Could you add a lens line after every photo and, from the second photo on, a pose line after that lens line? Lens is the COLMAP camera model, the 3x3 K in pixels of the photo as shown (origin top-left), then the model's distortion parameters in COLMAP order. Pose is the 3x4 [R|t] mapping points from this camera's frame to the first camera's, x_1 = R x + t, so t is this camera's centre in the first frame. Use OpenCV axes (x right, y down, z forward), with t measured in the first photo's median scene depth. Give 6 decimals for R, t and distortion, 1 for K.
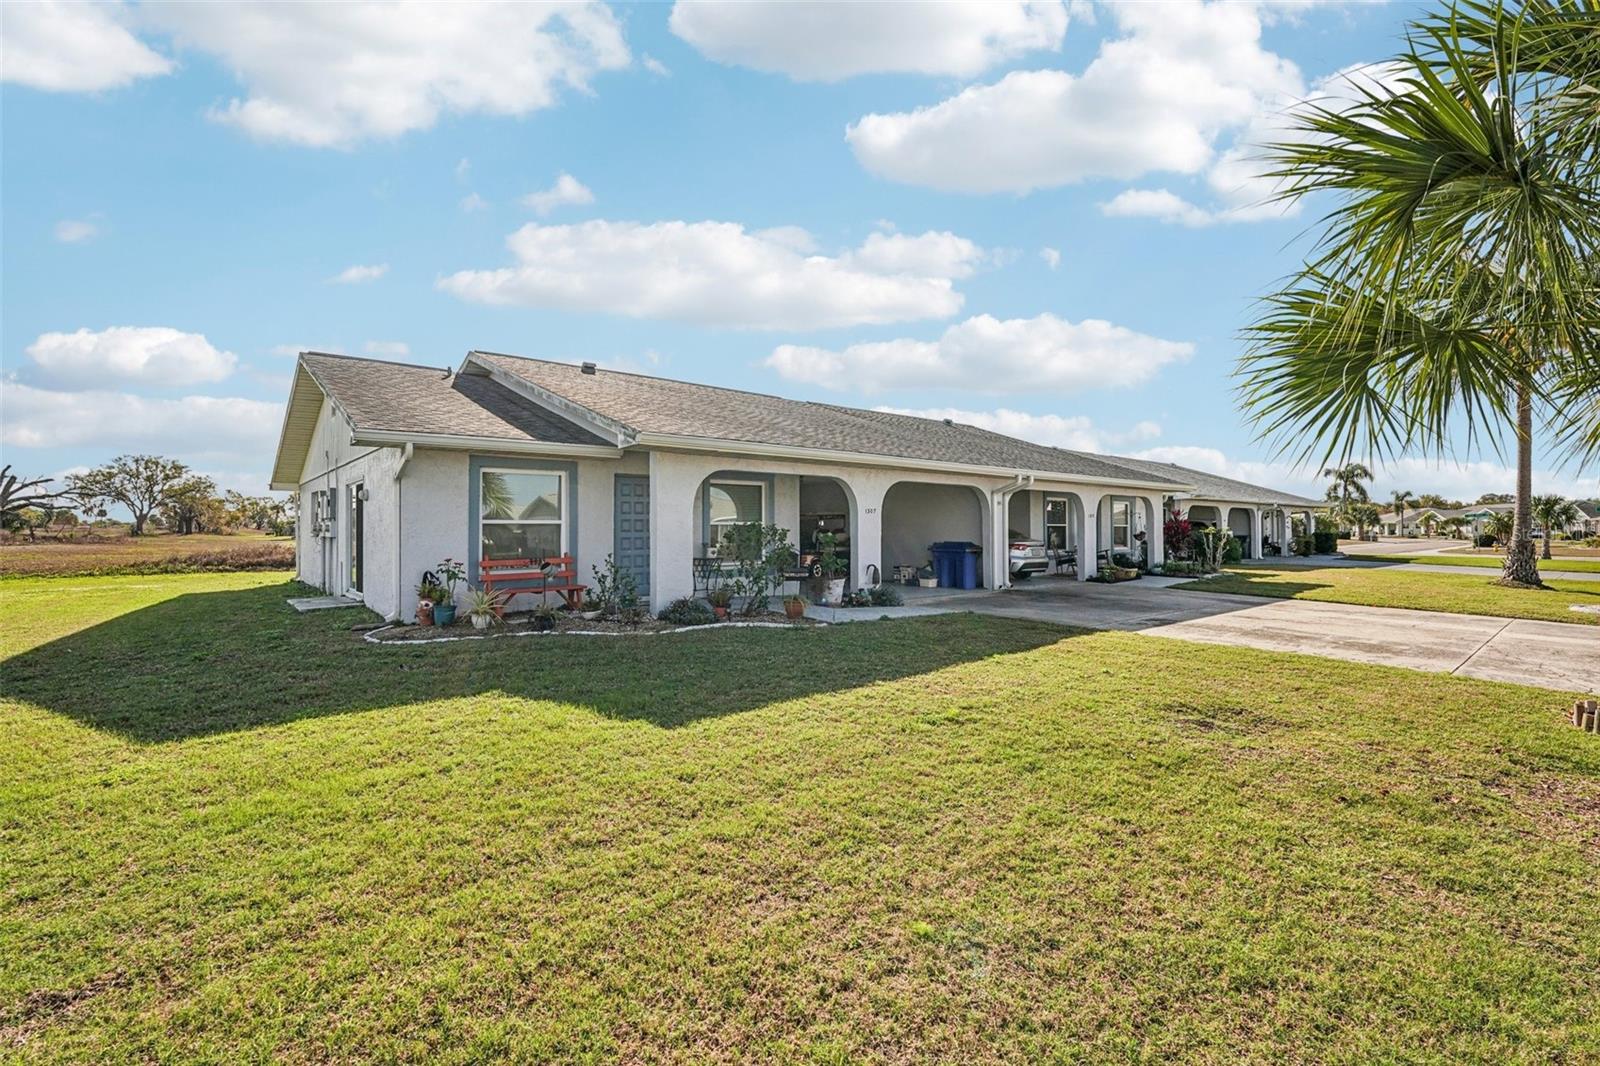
lens RADIAL K [[712.3, 0, 800.0], [0, 712.3, 533.0], [0, 0, 1]] dist [-0.018418, -0.000062]
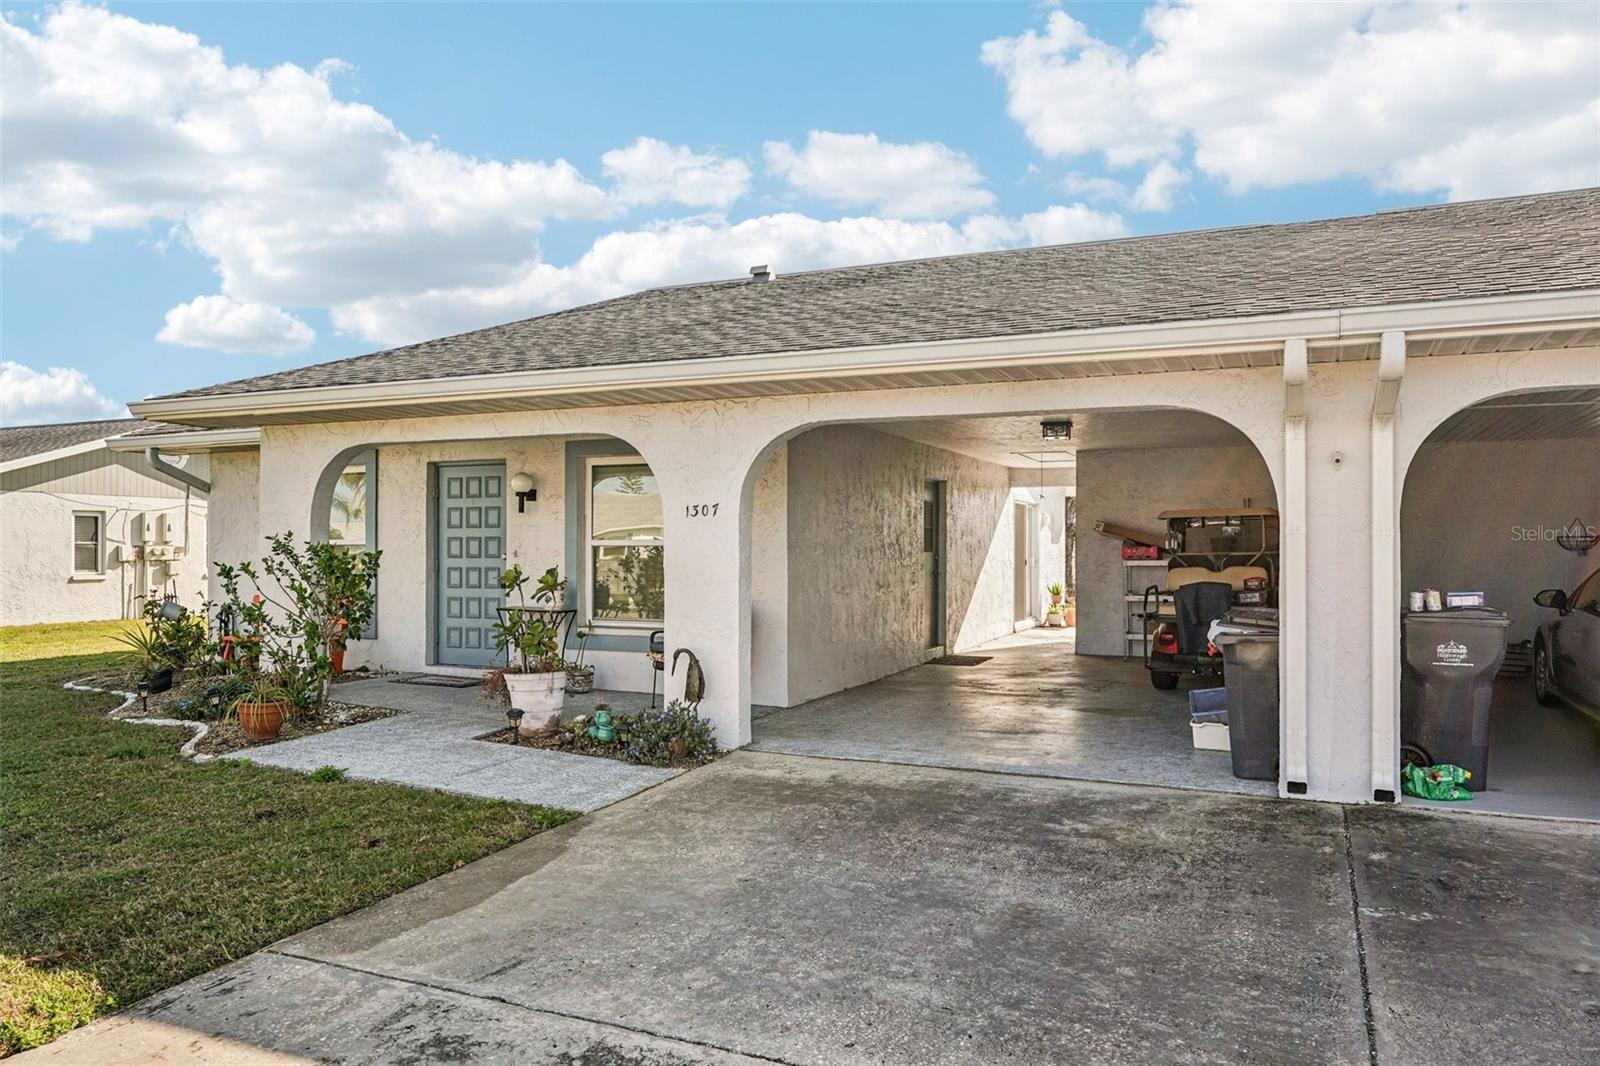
lens RADIAL K [[1108.5, 0, 800.3], [0, 1108.5, 543.5], [0, 0, 1]] dist [0.007279, 0.001538]
pose [[0.438648, -0.002149, -0.898656, 0.680116], [-0.007411, 0.999954, -0.006009, -0.009823], [0.898628, 0.009296, 0.438612, 0.807736]]
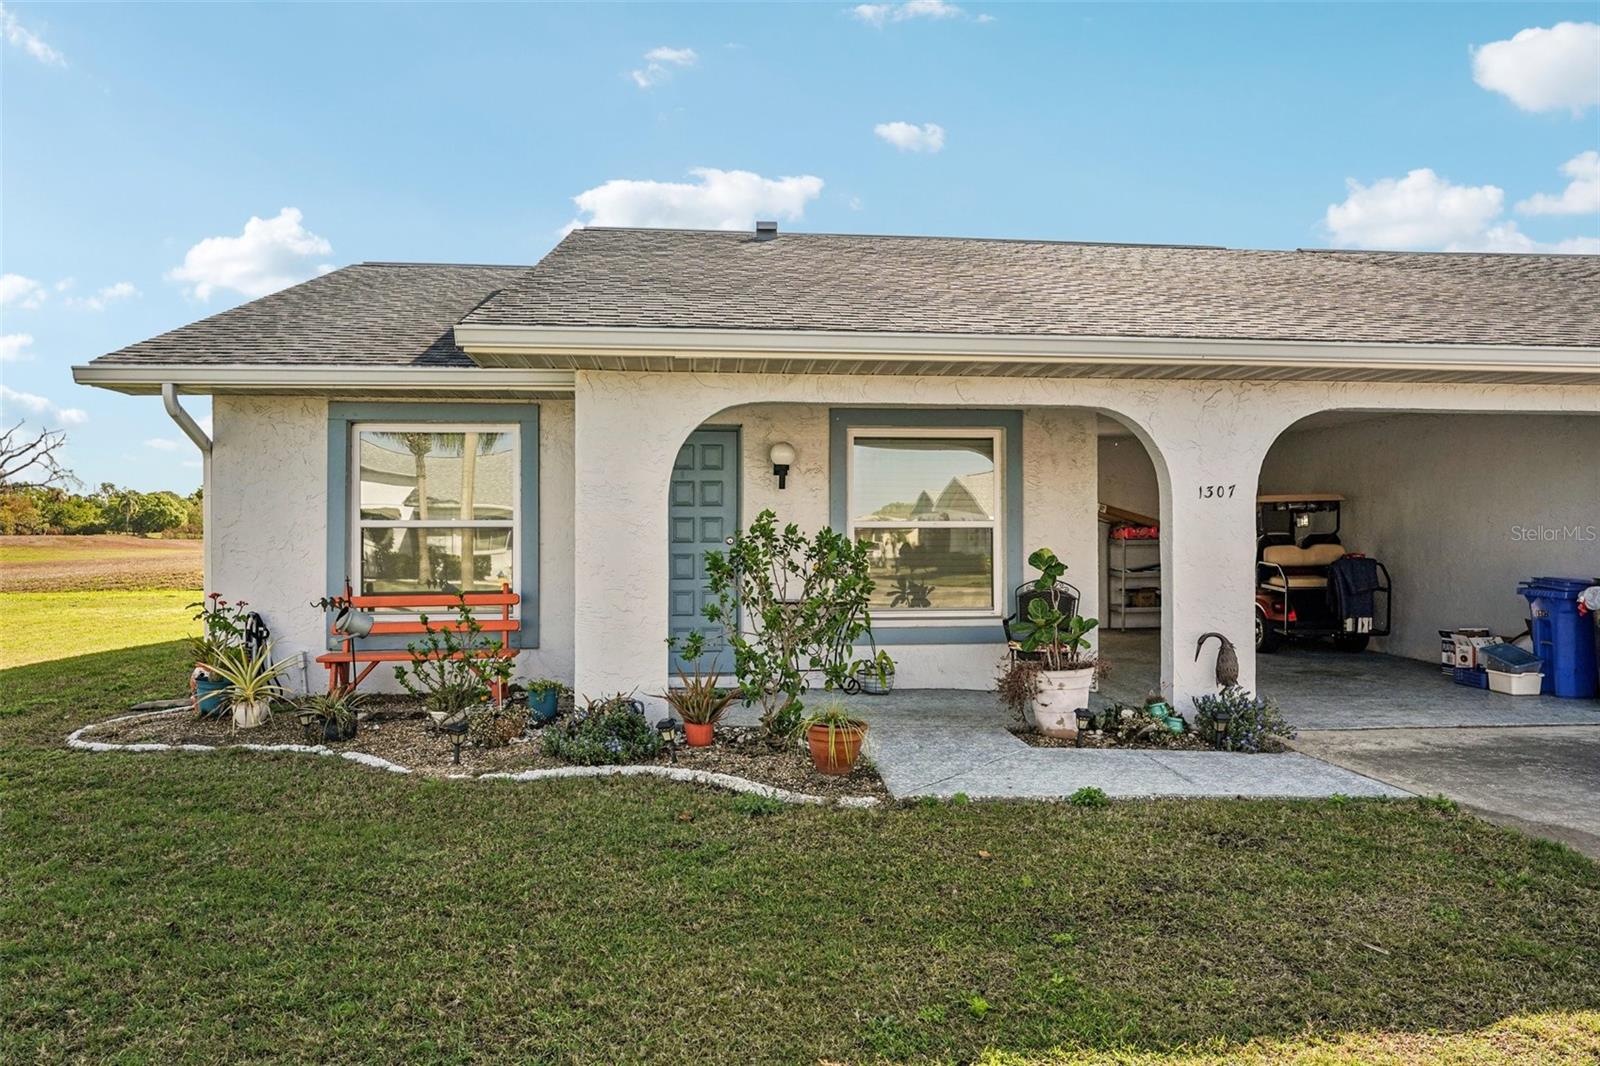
lens RADIAL K [[1155.2, 0, 800.0], [0, 1155.2, 533.0], [0, 0, 1]] dist [-0.001231, -0.001241]
pose [[0.830276, 0.002008, -0.557348, 0.264858], [-0.003540, 0.999992, -0.001671, -0.007042], [0.557341, 0.003360, 0.830277, 0.377209]]
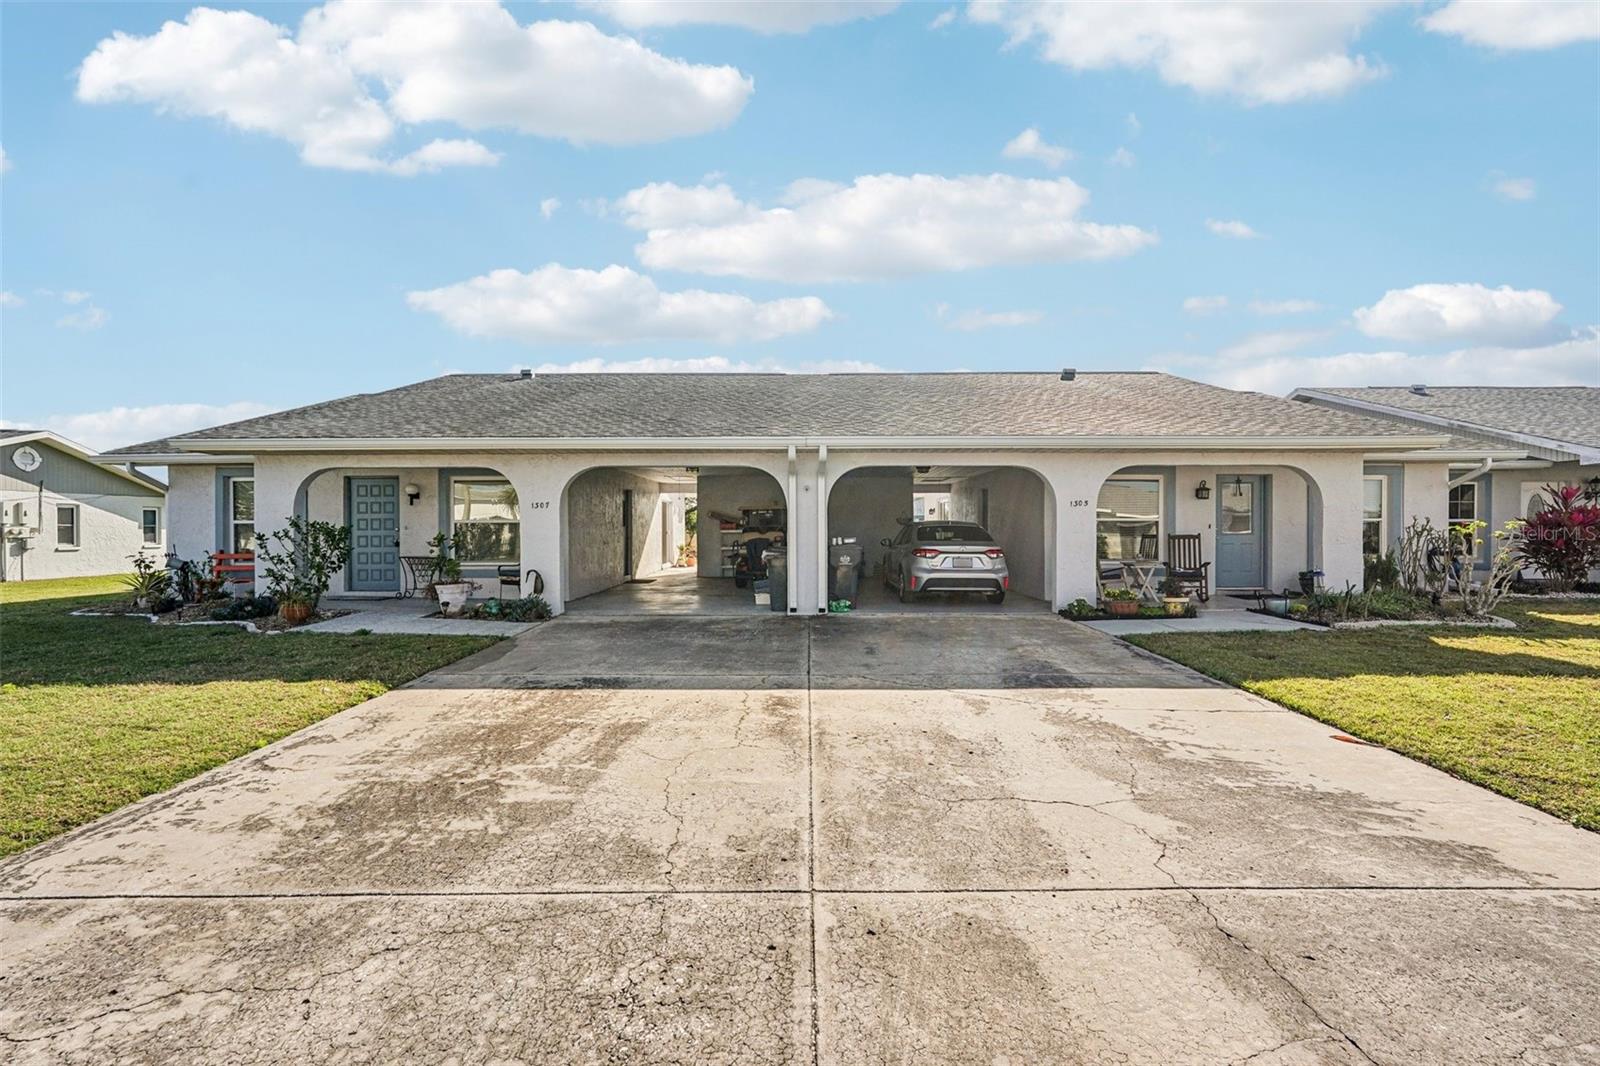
lens RADIAL K [[712.3, 0, 800.0], [0, 712.3, 533.0], [0, 0, 1]] dist [-0.018418, -0.000062]
pose [[0.765787, 0.002696, -0.643089, 0.884603], [-0.000836, 0.999995, 0.003197, -0.001511], [0.643094, -0.001911, 0.765785, 0.578991]]
